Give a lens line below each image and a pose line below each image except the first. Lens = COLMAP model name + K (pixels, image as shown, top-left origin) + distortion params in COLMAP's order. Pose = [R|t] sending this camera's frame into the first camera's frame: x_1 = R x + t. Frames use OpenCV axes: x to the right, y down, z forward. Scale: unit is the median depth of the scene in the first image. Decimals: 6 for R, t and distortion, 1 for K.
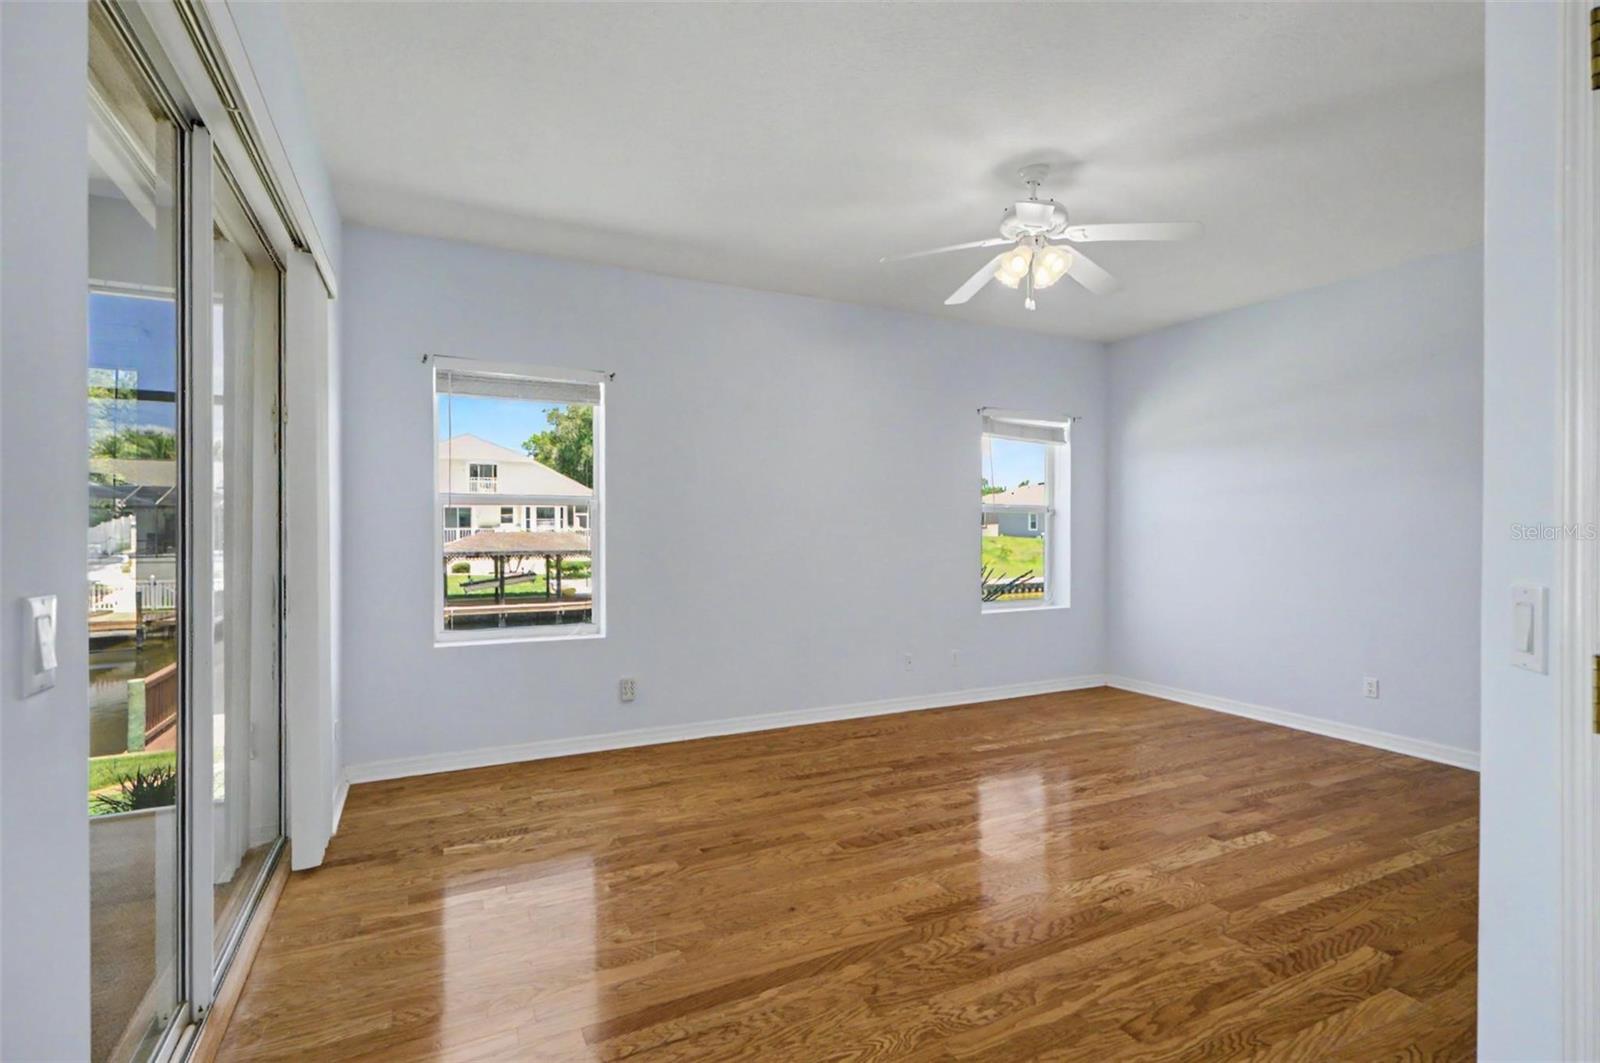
lens RADIAL K [[749.2, 0, 808.0], [0, 749.2, 517.0], [0, 0, 1]] dist [0.003349, -0.000652]
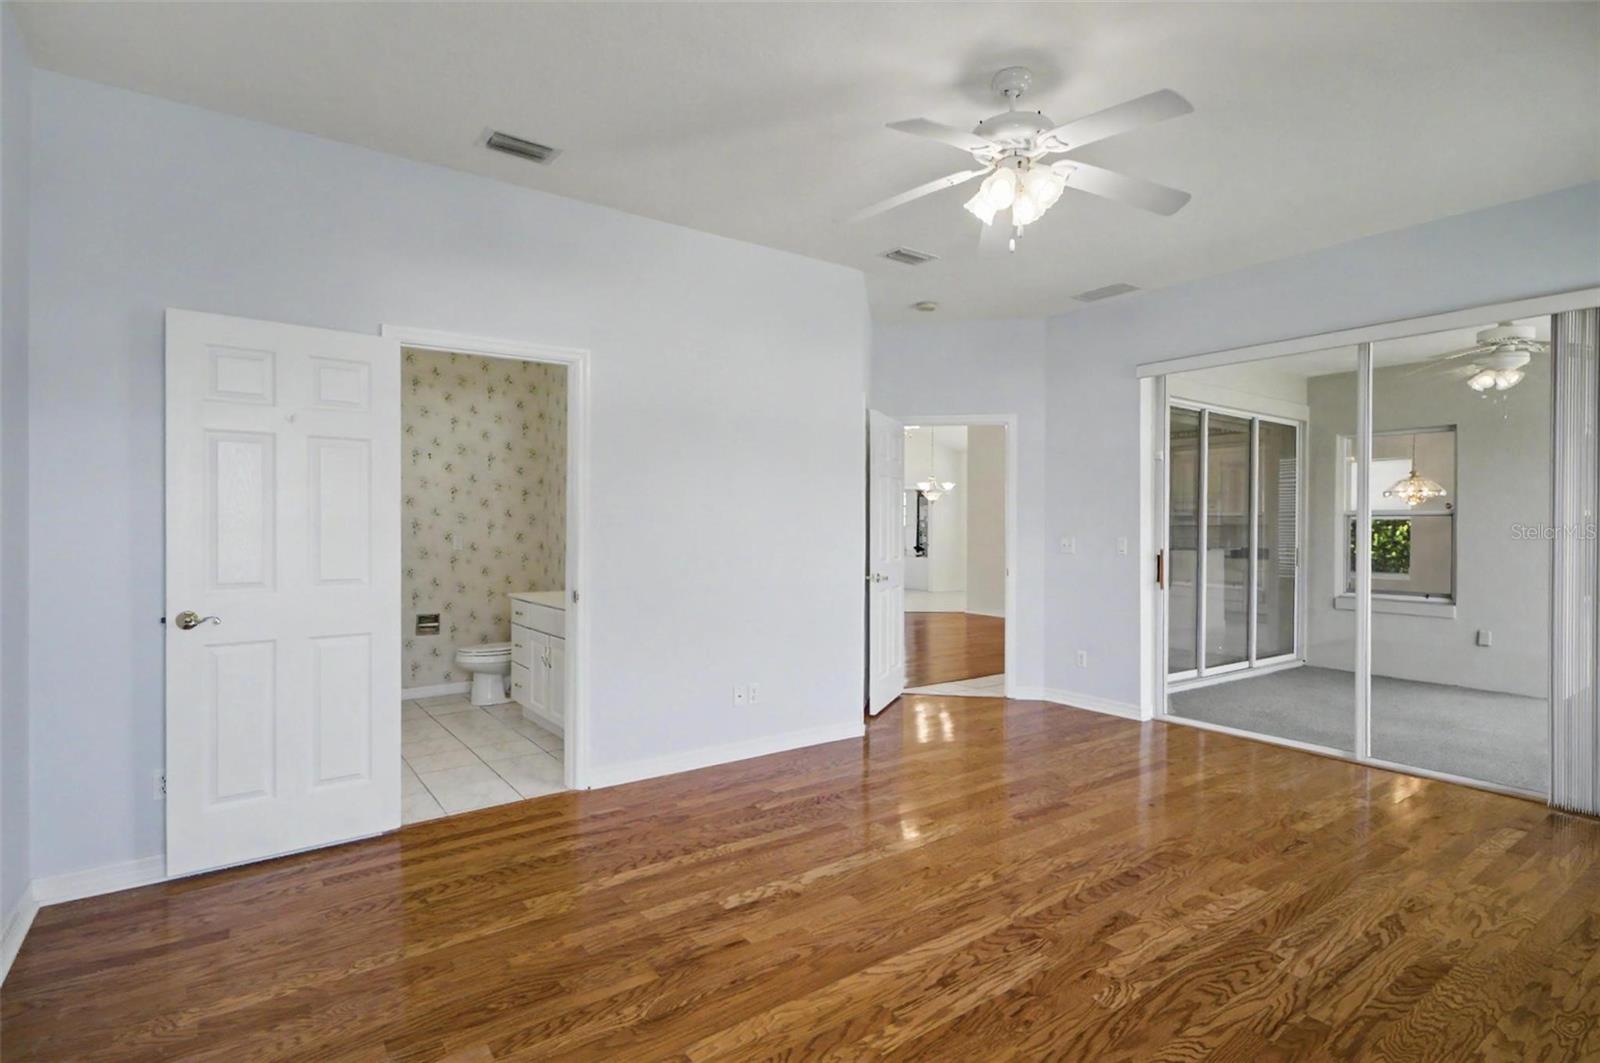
lens RADIAL K [[794.1, 0, 788.8], [0, 794.1, 536.6], [0, 0, 1]] dist [0.000873, -0.000180]
pose [[-0.989587, -0.003717, -0.143888, 0.662560], [-0.003201, 0.999988, -0.003820, 0.029622], [0.143900, -0.003320, -0.989587, 1.834382]]
